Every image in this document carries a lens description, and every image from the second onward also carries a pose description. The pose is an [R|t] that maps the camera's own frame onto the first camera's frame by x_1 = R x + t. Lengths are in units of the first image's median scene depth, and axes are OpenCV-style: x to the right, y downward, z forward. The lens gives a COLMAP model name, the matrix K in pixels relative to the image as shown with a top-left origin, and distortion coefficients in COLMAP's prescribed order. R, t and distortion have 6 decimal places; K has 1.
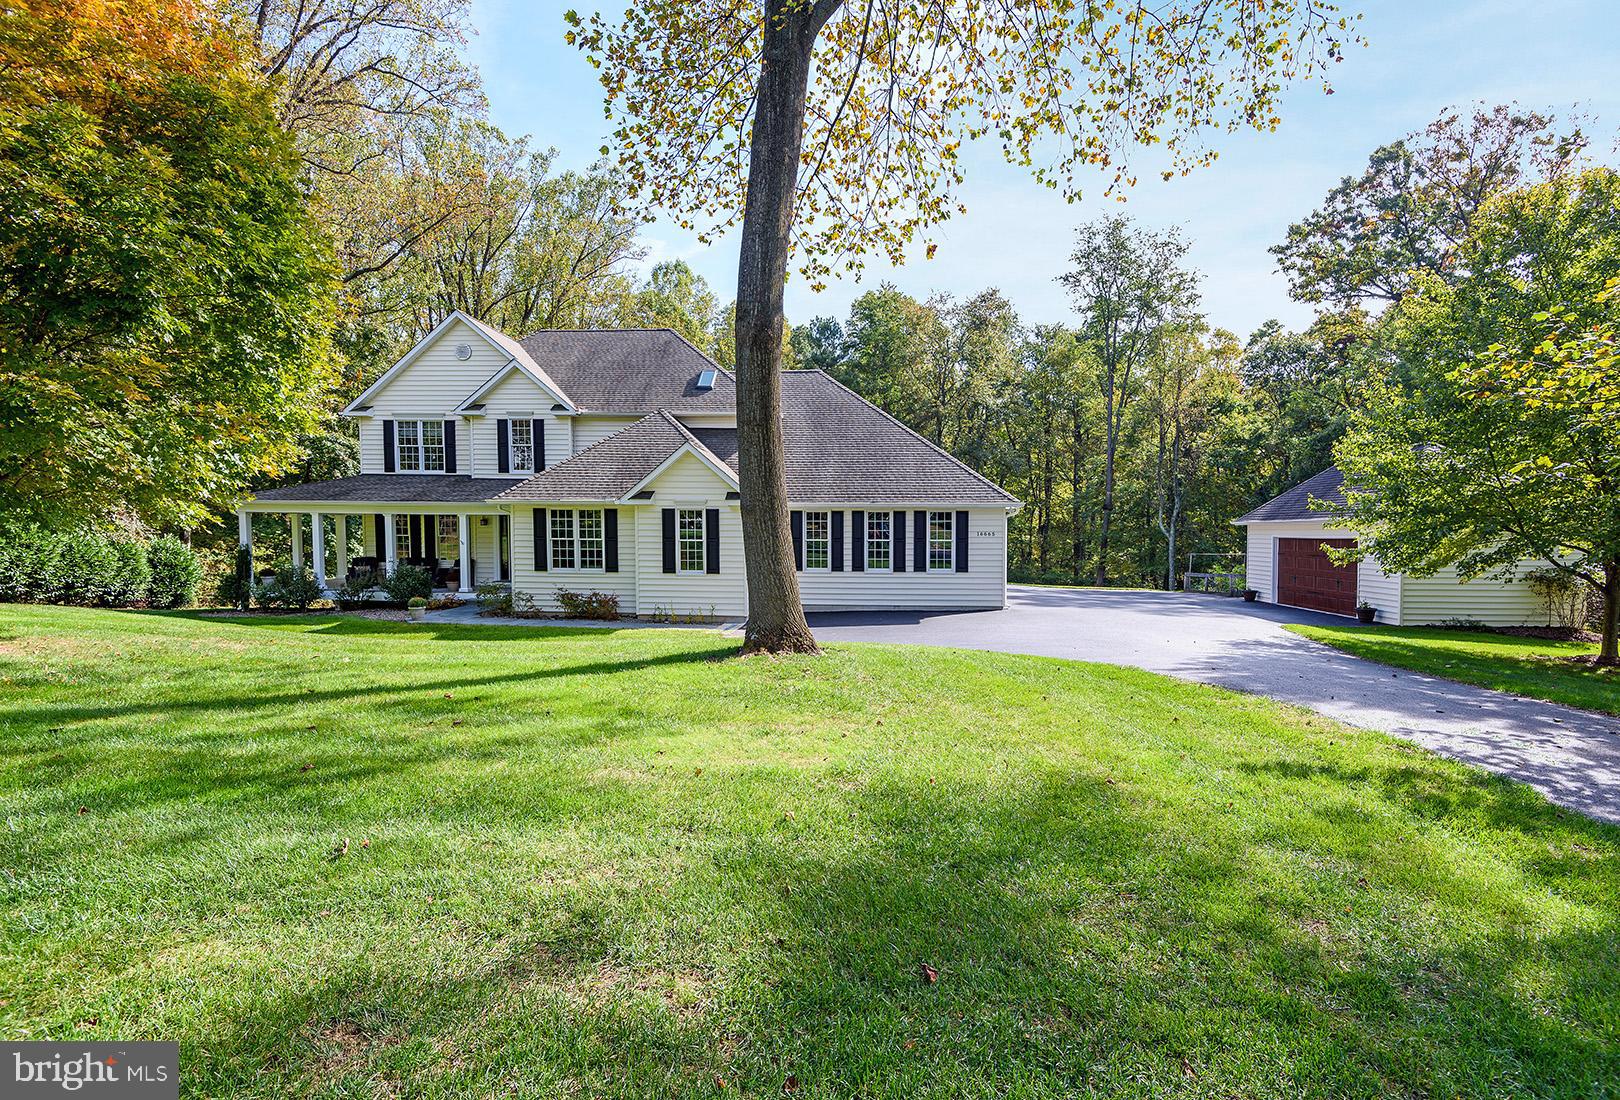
lens RADIAL K [[796.8, 0, 841.7], [0, 796.8, 594.5], [0, 0, 1]] dist [0.042673, -0.000314]
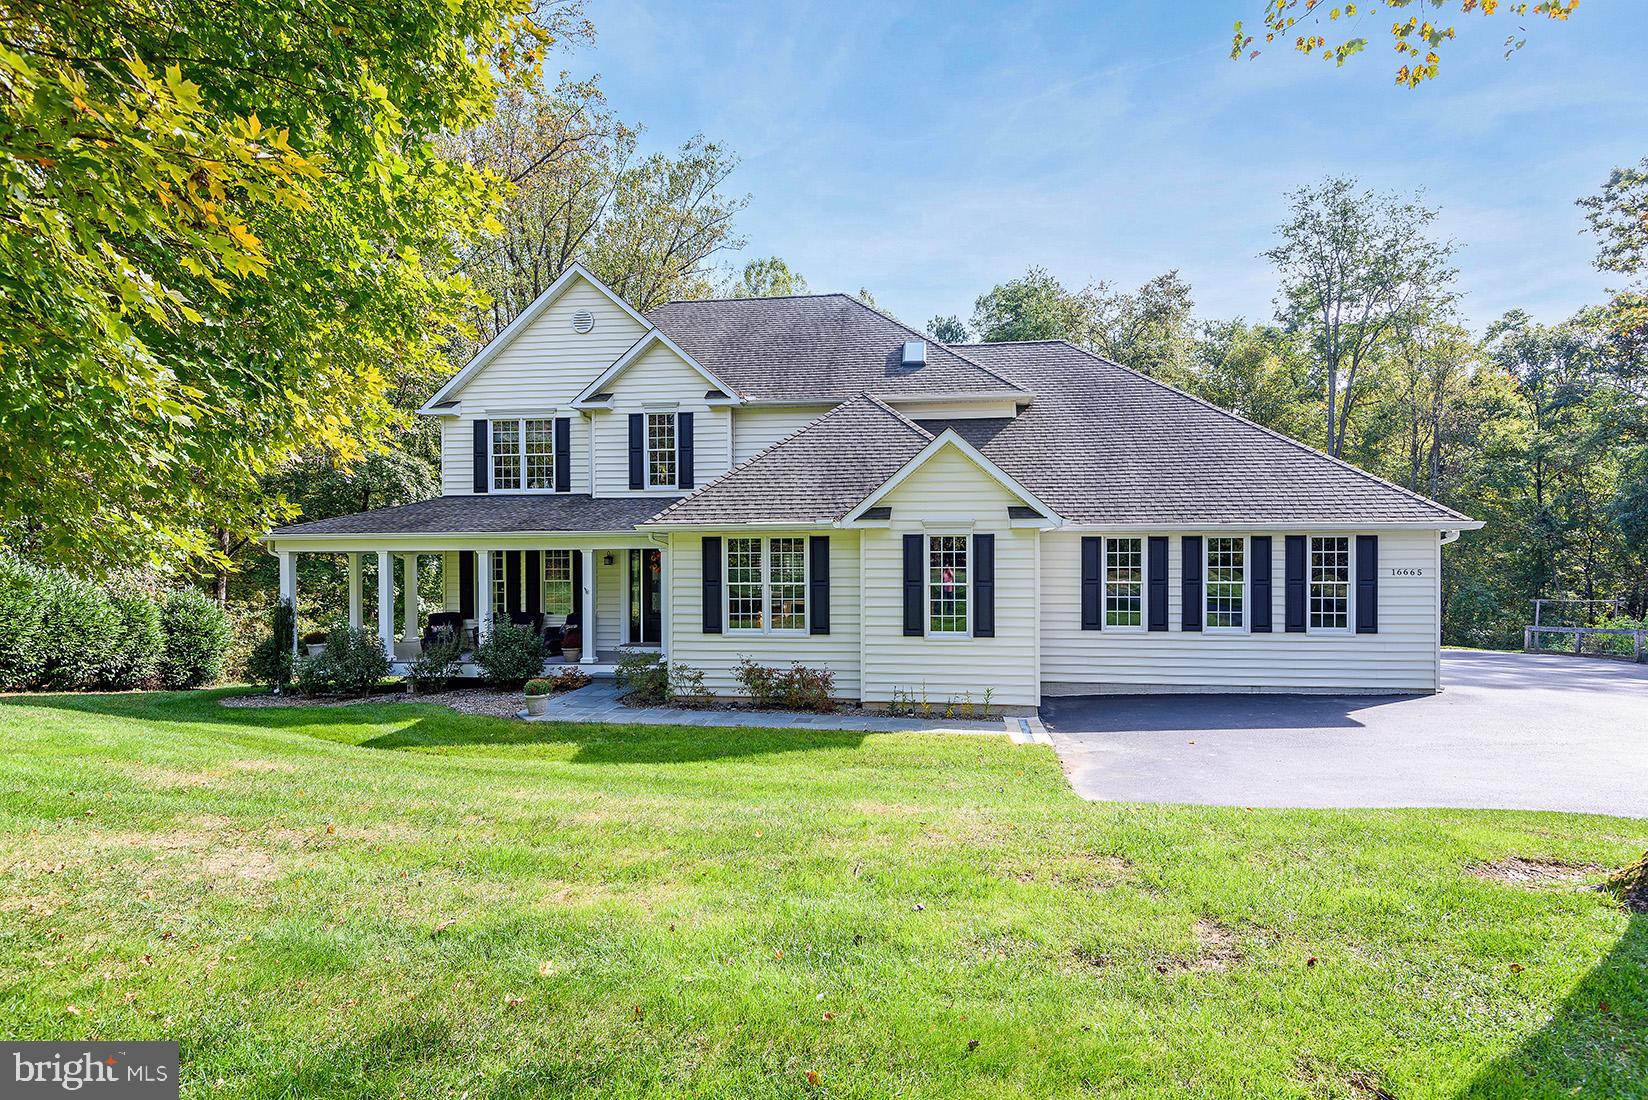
lens RADIAL K [[911.5, 0, 861.0], [0, 911.5, 602.5], [0, 0, 1]] dist [-0.002206, -0.001495]
pose [[0.997791, -0.005084, -0.066238, -0.181842], [0.001847, 0.998806, -0.048826, -0.015940], [0.066407, 0.048595, 0.996609, 0.242468]]
